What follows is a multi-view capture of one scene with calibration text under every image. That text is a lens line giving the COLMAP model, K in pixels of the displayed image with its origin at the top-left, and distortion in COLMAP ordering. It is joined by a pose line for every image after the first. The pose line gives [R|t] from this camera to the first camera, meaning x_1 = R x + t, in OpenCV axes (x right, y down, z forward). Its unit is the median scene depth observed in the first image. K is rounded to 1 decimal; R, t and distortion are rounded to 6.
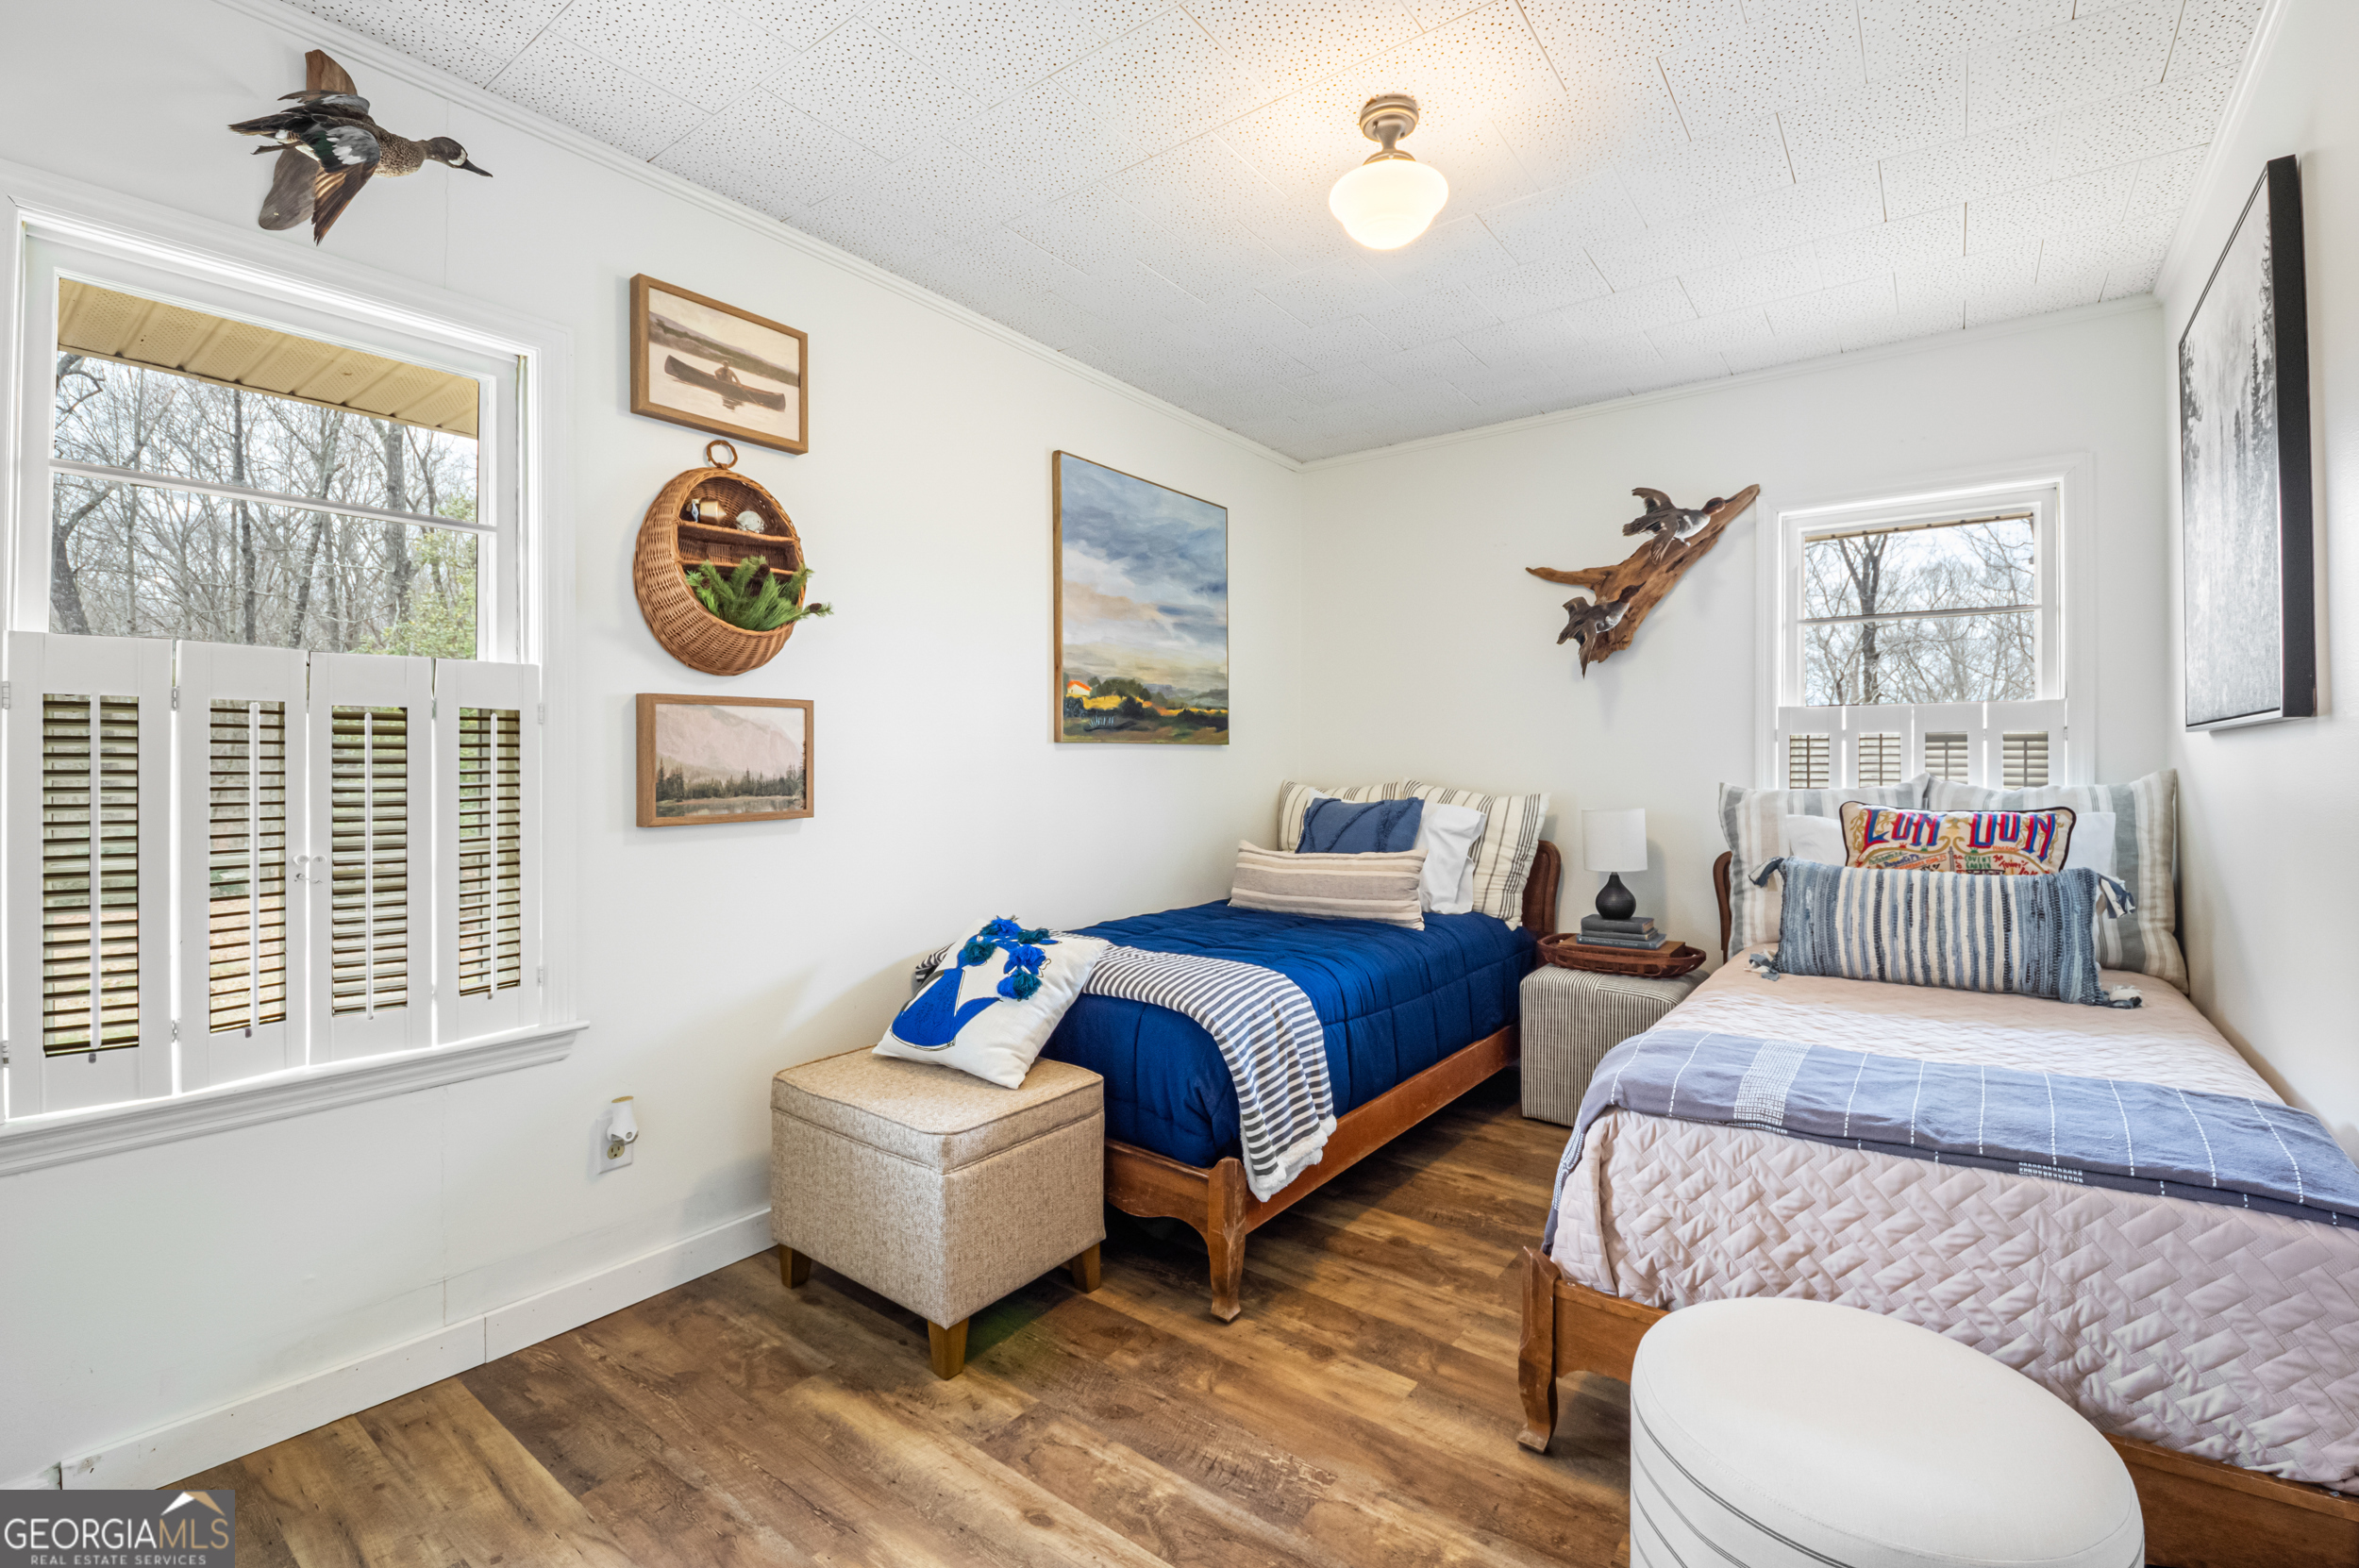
lens RADIAL K [[1008.4, 0, 1173.6], [0, 1008.4, 769.7], [0, 0, 1]] dist [-0.001197, -0.000831]
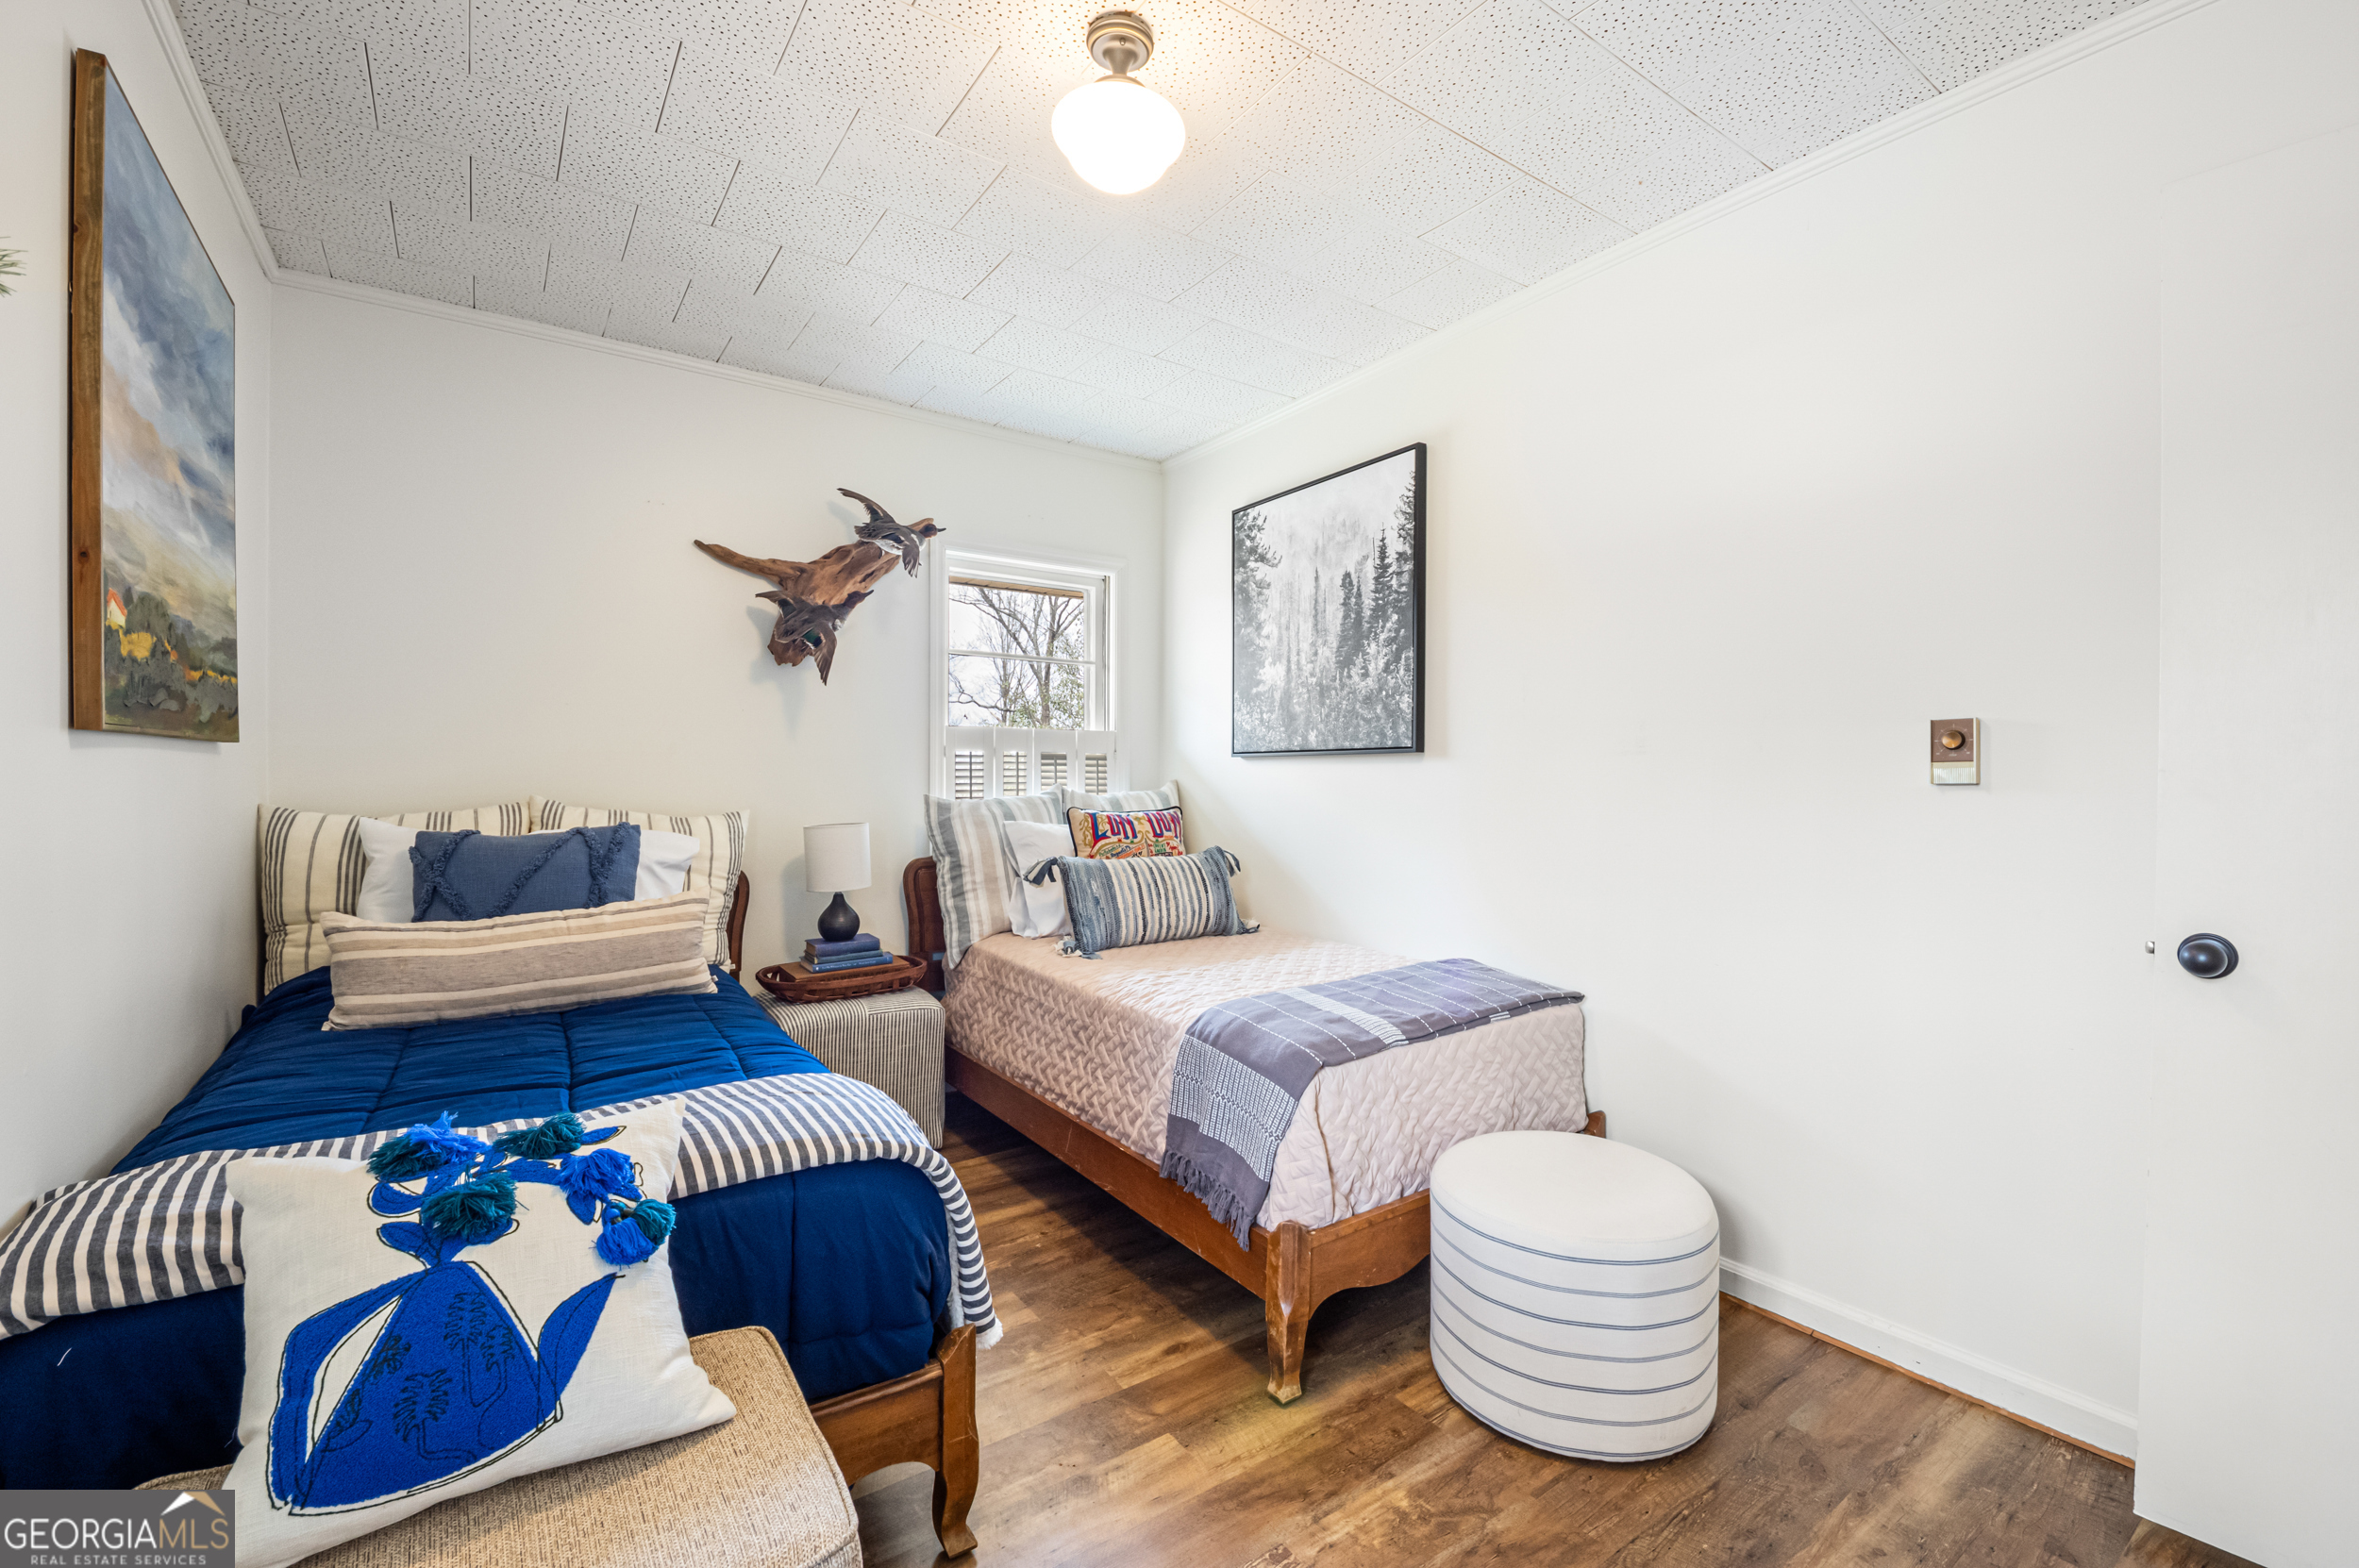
lens RADIAL K [[1008.4, 0, 1185.8], [0, 1008.4, 800.8], [0, 0, 1]] dist [-0.001197, -0.000831]
pose [[0.286838, -0.025233, 0.957647, -0.440449], [0.006139, 0.999681, 0.024502, -0.005496], [-0.957960, -0.001149, 0.286901, 0.488712]]
